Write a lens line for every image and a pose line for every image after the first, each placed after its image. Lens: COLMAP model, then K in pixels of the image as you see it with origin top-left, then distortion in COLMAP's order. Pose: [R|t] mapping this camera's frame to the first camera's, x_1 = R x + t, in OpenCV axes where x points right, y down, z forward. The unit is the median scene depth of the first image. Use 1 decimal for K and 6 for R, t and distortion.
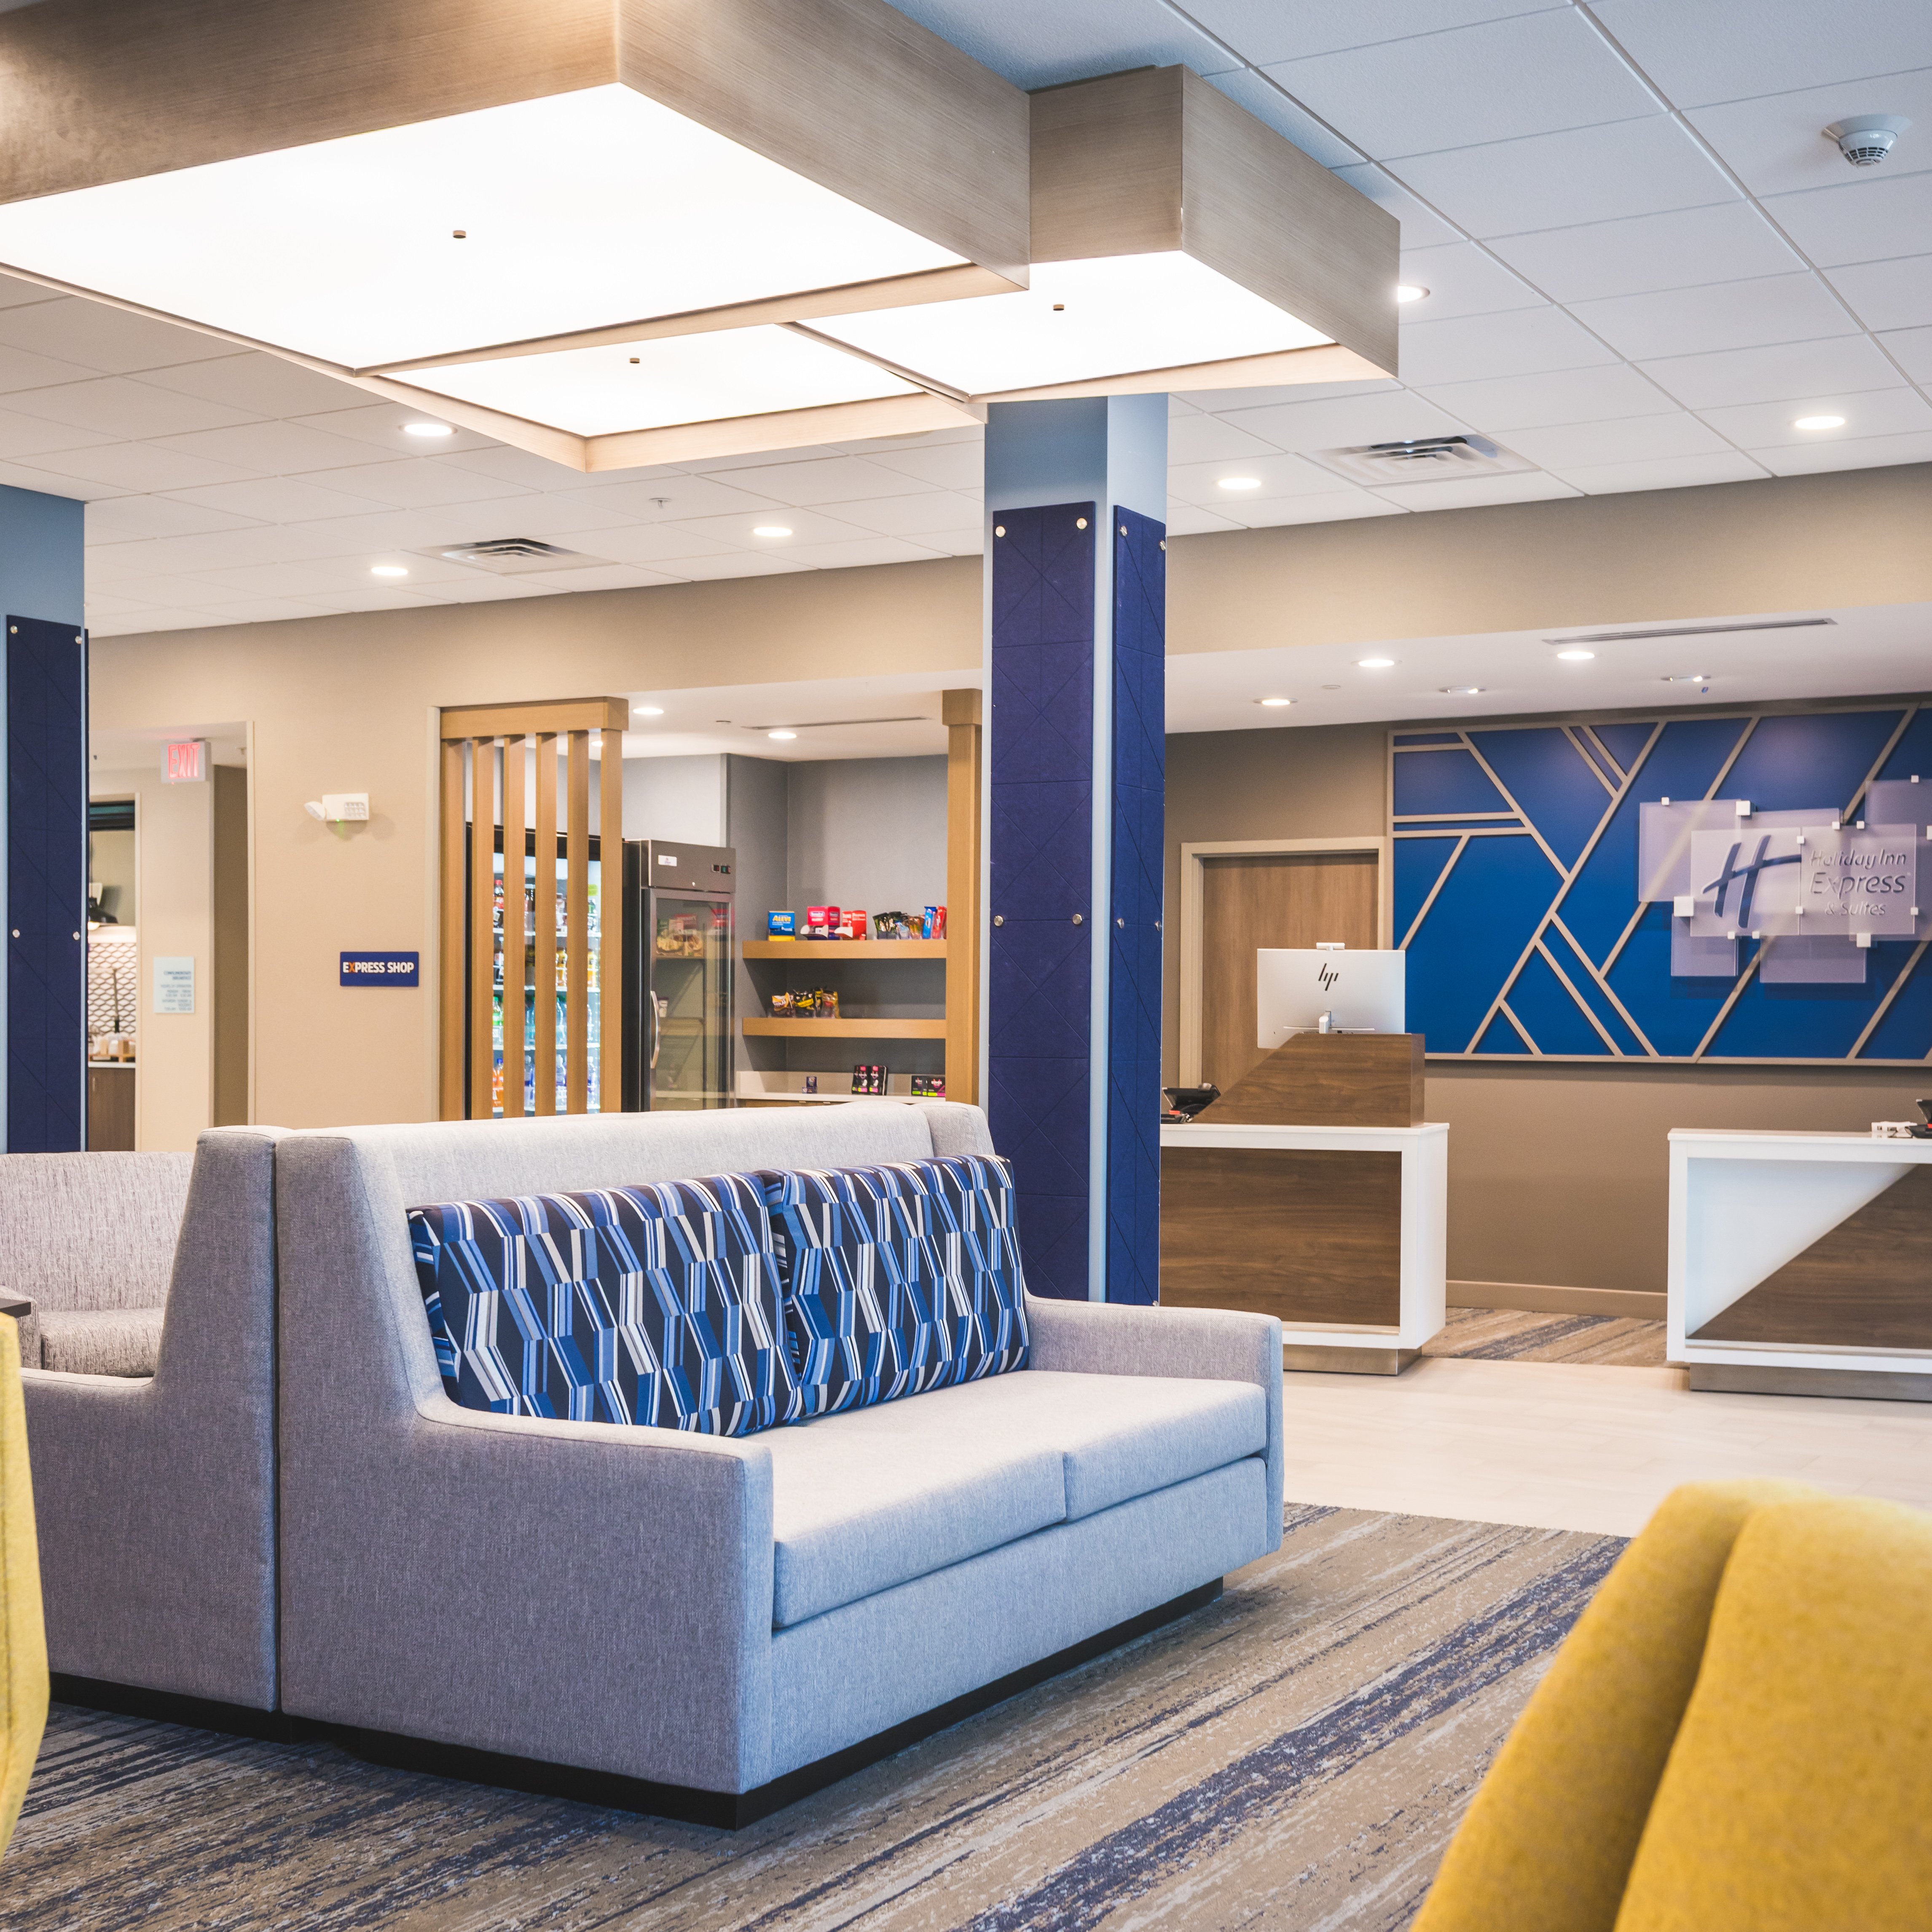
lens RADIAL K [[2609.5, 0, 964.2], [0, 2609.5, 1134.3], [0, 0, 1]] dist [0.013491, 0.030328]
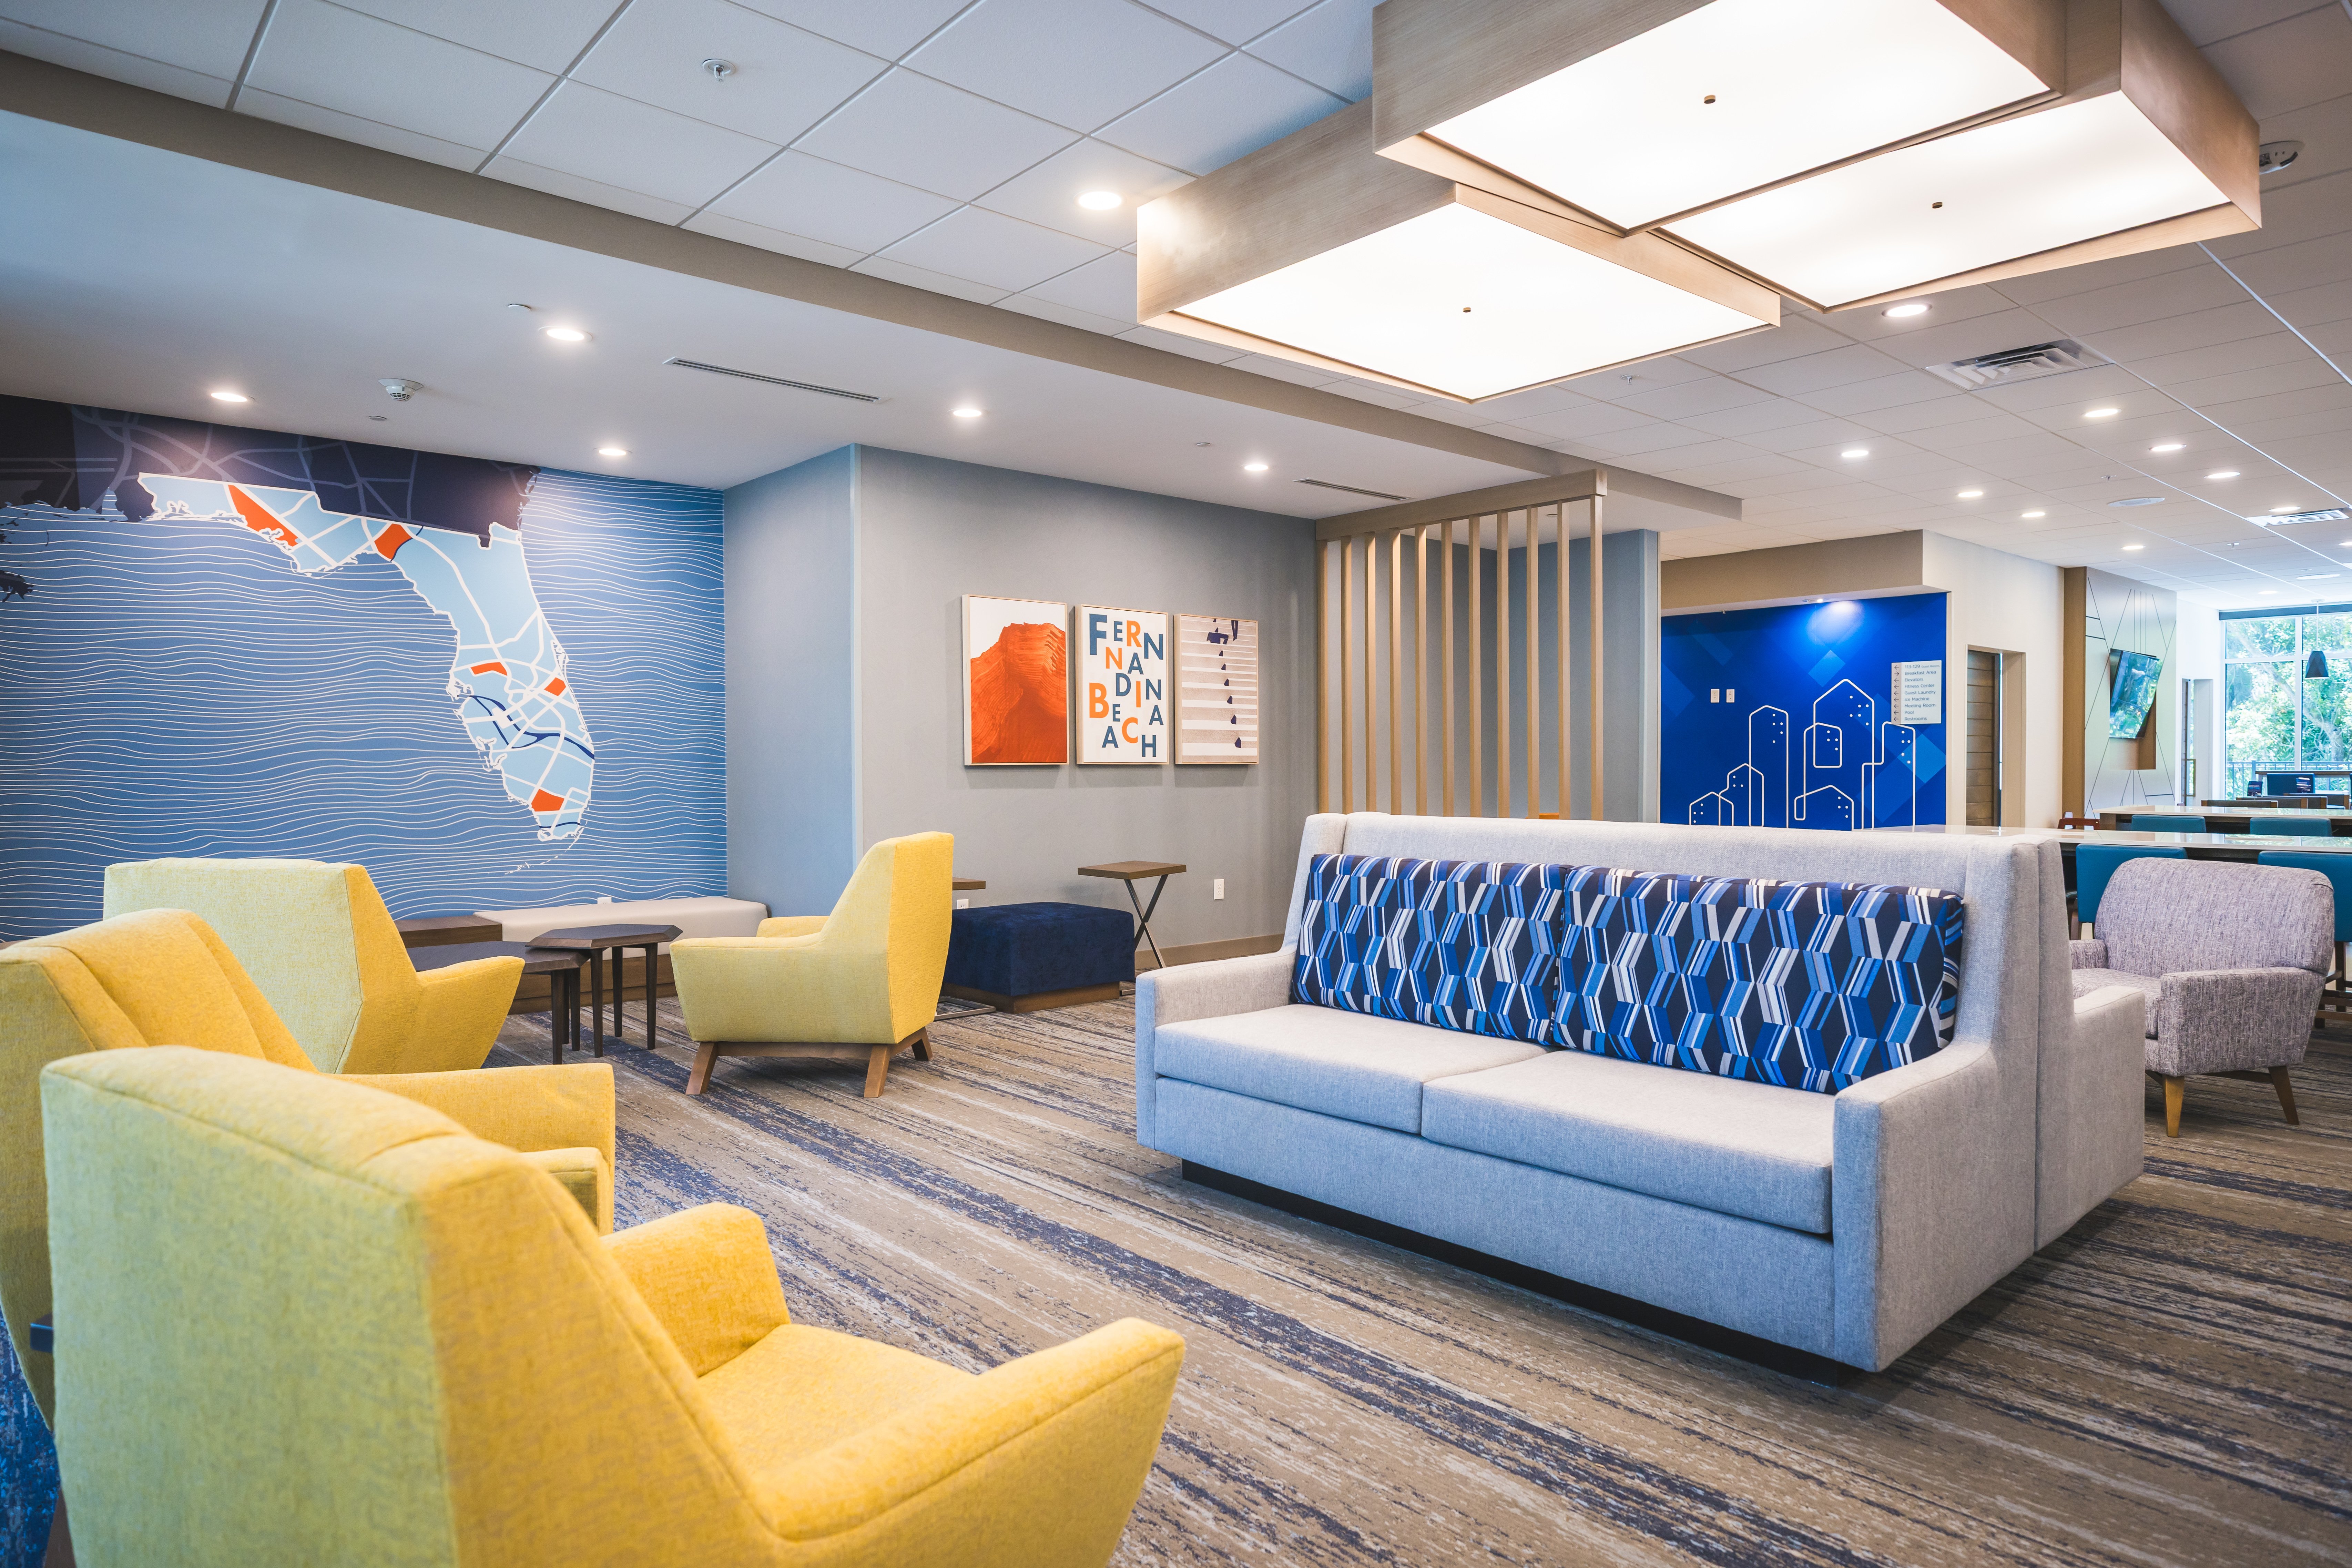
lens RADIAL K [[1392.3, 0, 1176.0], [0, 1392.3, 784.0], [0, 0, 1]] dist [0.003357, -0.000945]
pose [[-0.322498, 0.007217, -0.946543, 0.666306], [-0.041051, 0.998923, 0.021603, -0.035188], [0.945680, 0.045824, -0.321855, 0.987434]]
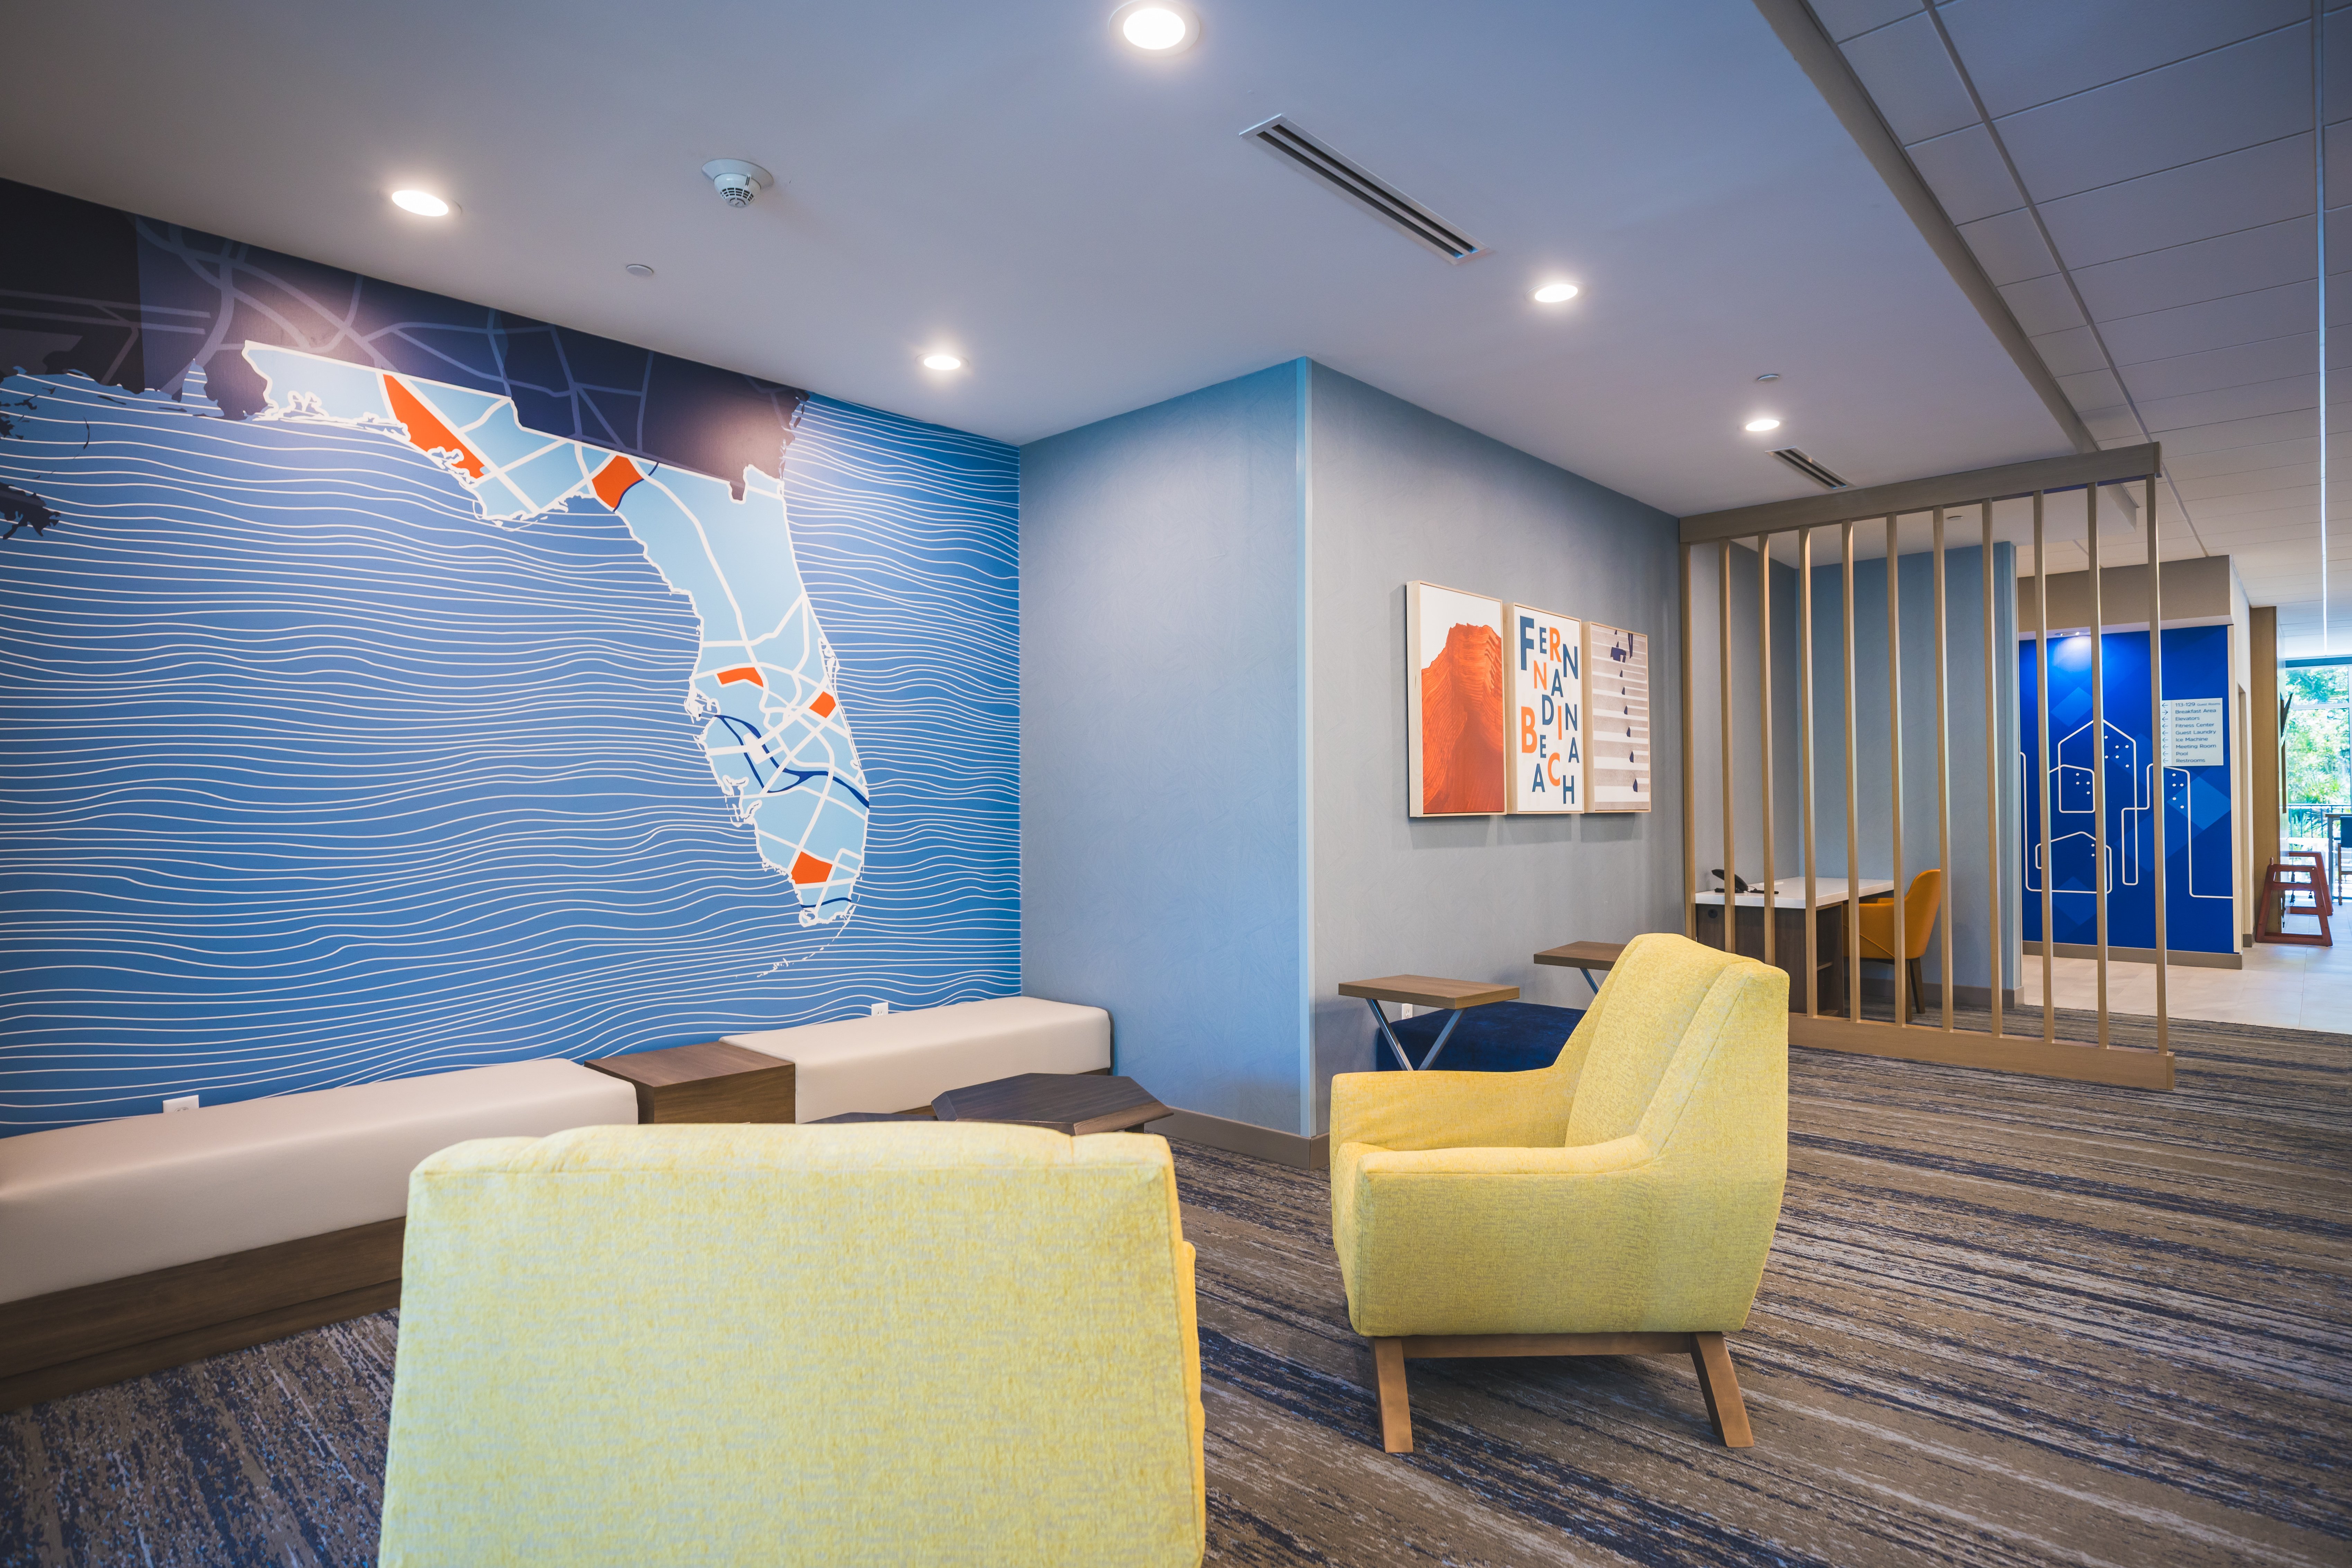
lens RADIAL K [[1260.7, 0, 1176.0], [0, 1260.7, 784.0], [0, 0, 1]] dist [-0.003300, 0.002047]
pose [[-0.246668, -0.026666, -0.968733, 0.331143], [-0.041237, 0.999005, -0.016999, -0.015929], [0.968222, 0.035755, -0.247523, 0.392409]]
